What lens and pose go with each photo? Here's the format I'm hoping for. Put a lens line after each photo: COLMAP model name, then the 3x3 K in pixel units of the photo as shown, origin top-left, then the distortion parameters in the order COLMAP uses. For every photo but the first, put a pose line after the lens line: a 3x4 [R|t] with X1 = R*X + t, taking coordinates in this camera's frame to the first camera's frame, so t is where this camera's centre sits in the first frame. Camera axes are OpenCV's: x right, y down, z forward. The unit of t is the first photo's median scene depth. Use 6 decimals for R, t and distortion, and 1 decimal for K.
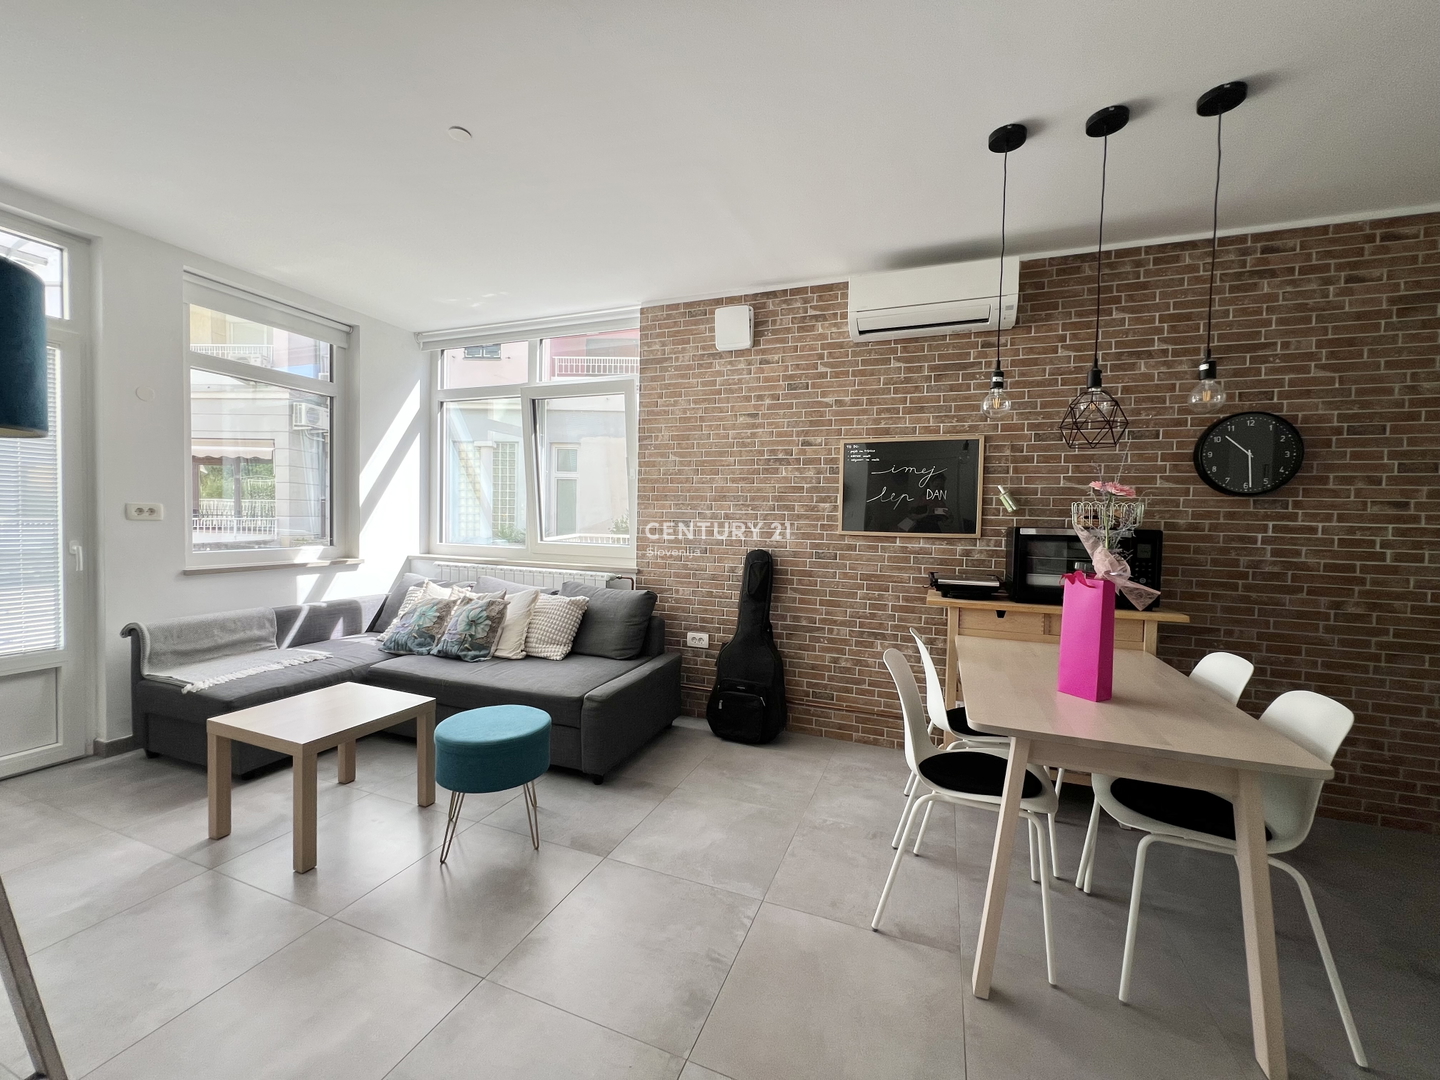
lens RADIAL K [[577.6, 0, 716.2], [0, 577.6, 538.0], [0, 0, 1]] dist [-0.000809, -0.000023]
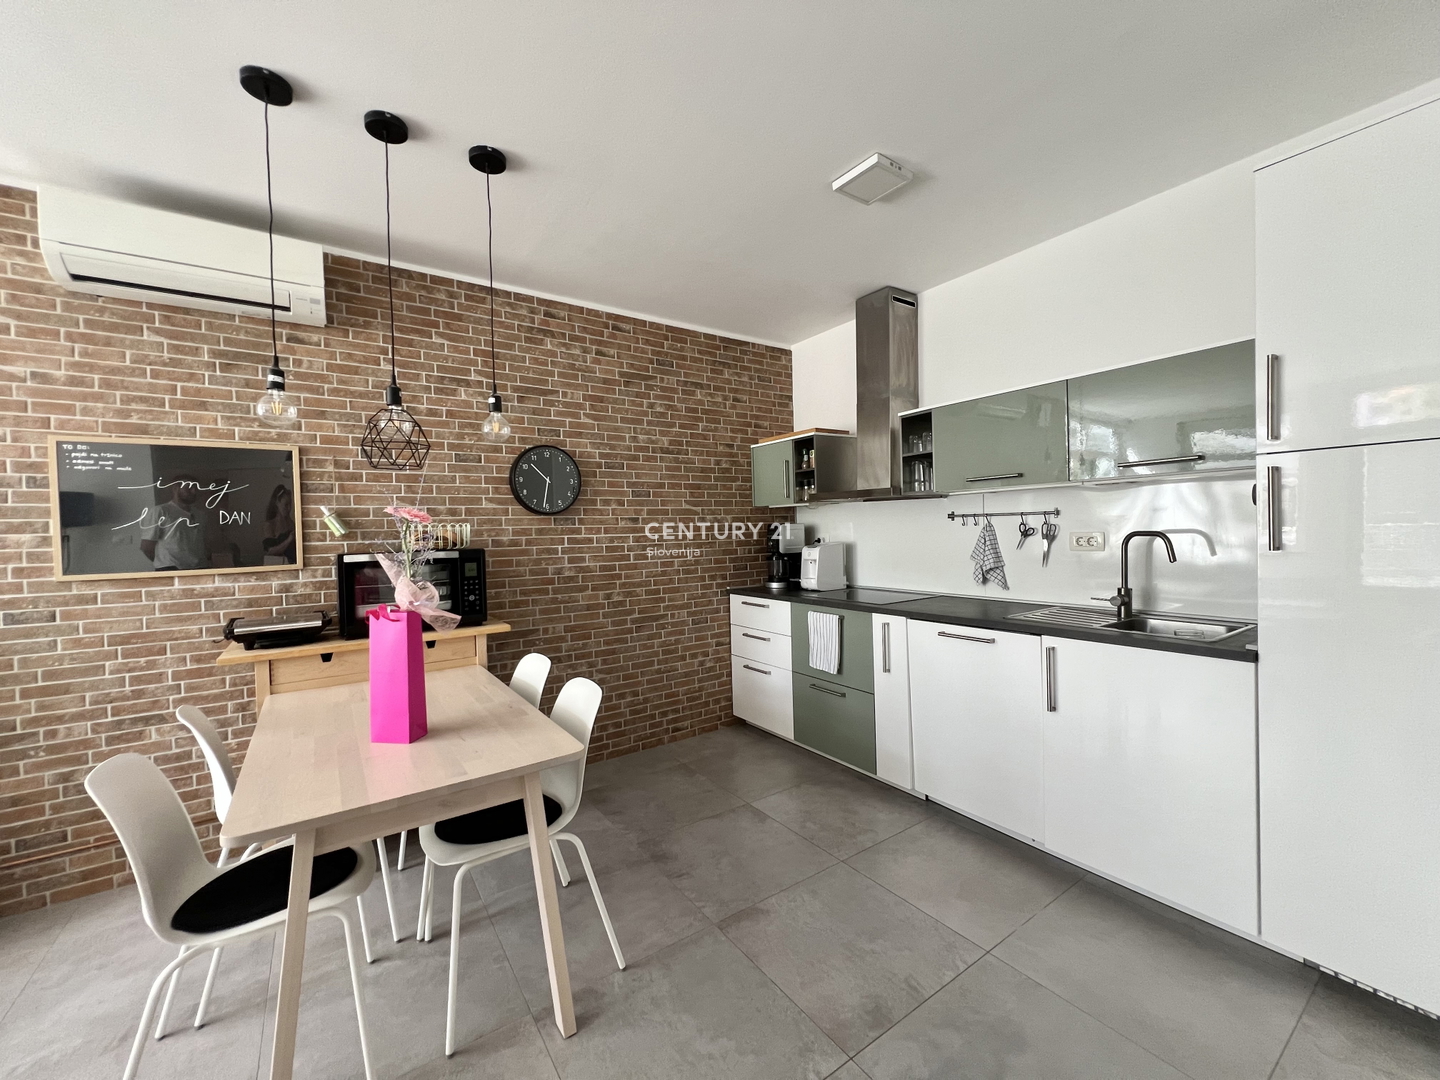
lens RADIAL K [[577.6, 0, 719.1], [0, 577.6, 537.9], [0, 0, 1]] dist [-0.000809, -0.000023]
pose [[0.562313, -0.047920, 0.825535, 0.106038], [0.068478, 0.997589, 0.011264, -0.012164], [-0.824084, 0.050197, 0.564238, 0.027535]]
